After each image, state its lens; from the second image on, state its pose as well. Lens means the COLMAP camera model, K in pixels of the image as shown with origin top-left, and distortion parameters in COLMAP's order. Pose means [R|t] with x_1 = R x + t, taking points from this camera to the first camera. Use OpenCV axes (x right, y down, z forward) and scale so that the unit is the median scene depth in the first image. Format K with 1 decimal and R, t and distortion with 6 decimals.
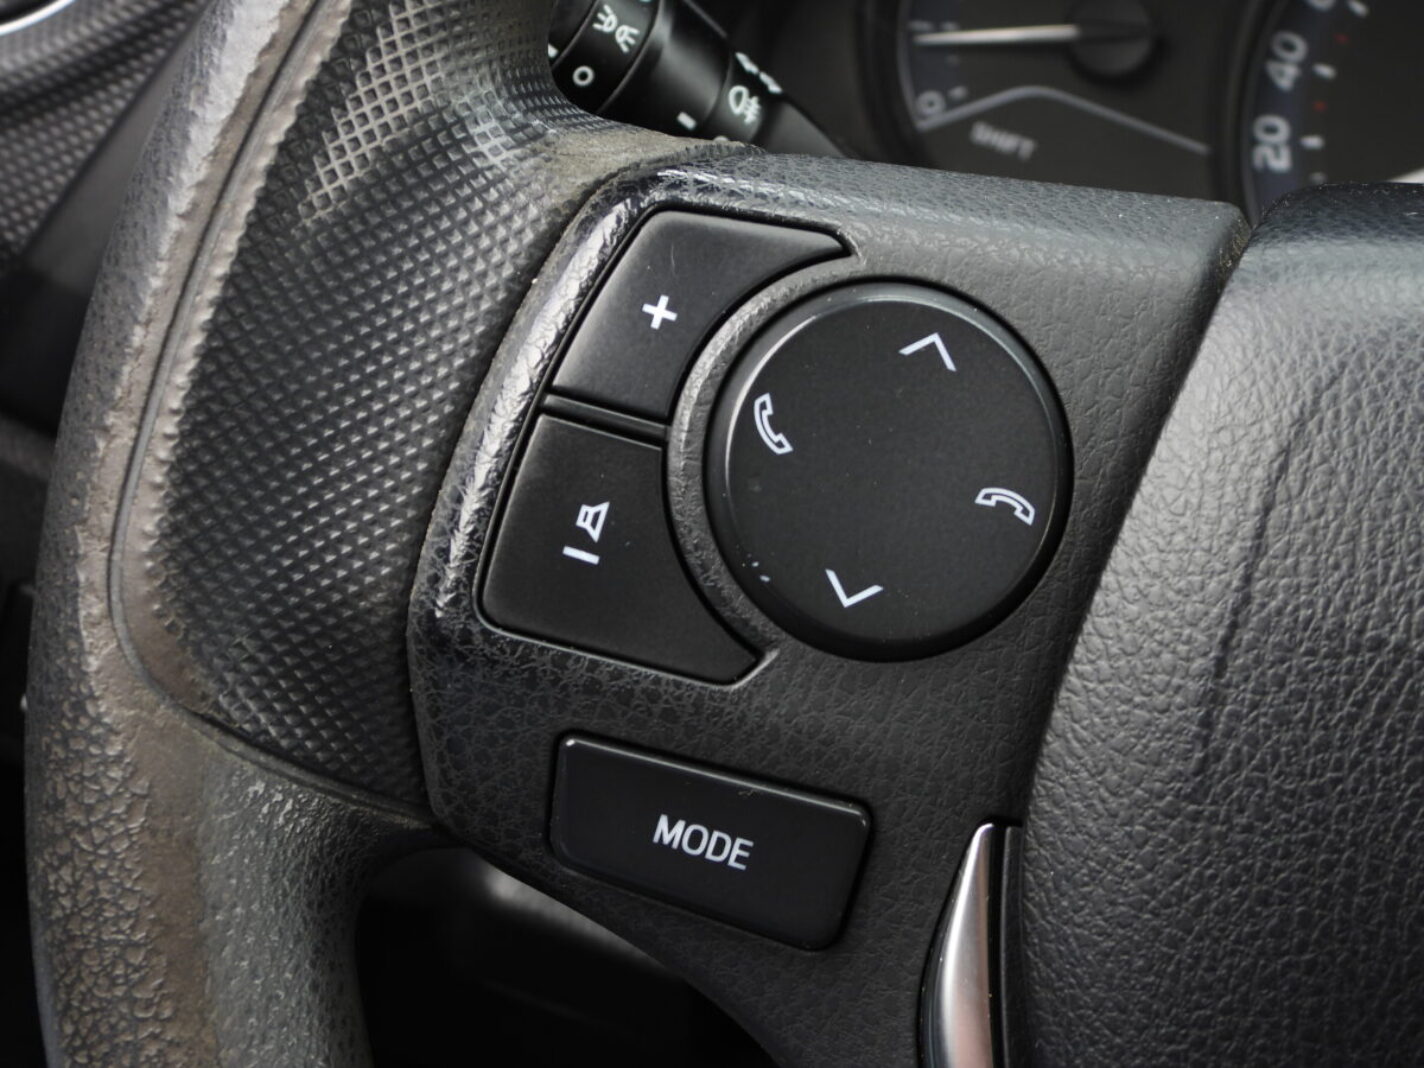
lens RADIAL K [[2456.7, 0, 712.0], [0, 2456.7, 534.0], [0, 0, 1]] dist [-0.028170, -0.056036]
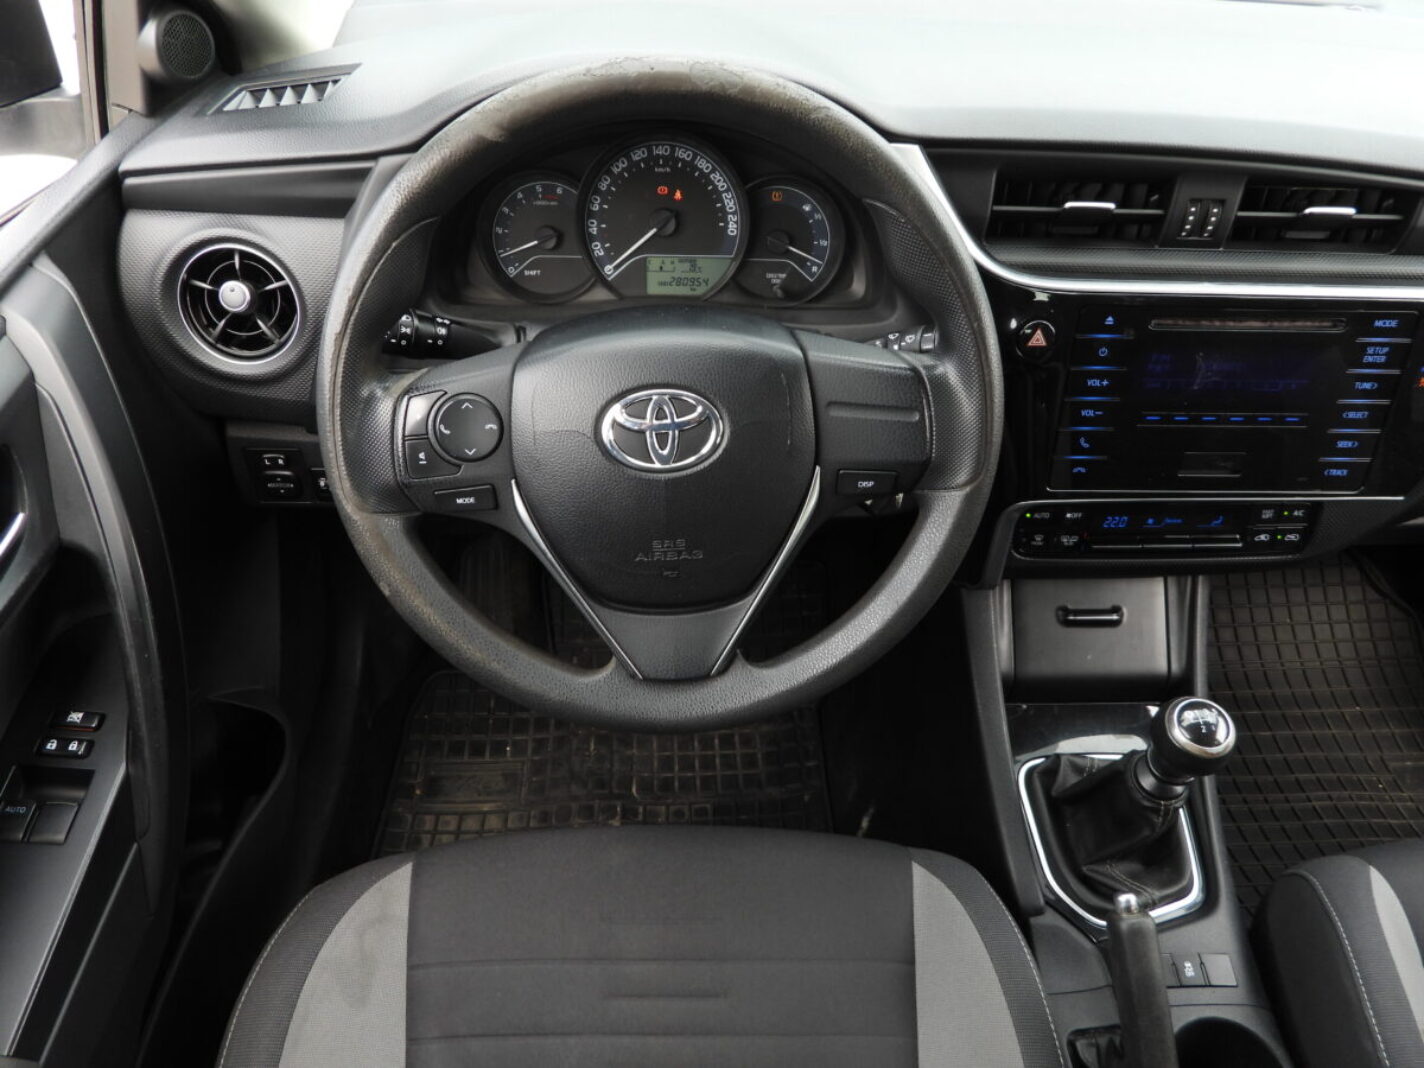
lens RADIAL K [[1016.2, 0, 712.0], [0, 1016.2, 534.0], [0, 0, 1]] dist [-0.013075, 0.003014]
pose [[0.939557, -0.340832, -0.032660, 0.572831], [0.336737, 0.902553, 0.268341, -0.237266], [-0.061982, -0.263119, 0.962770, -1.276177]]
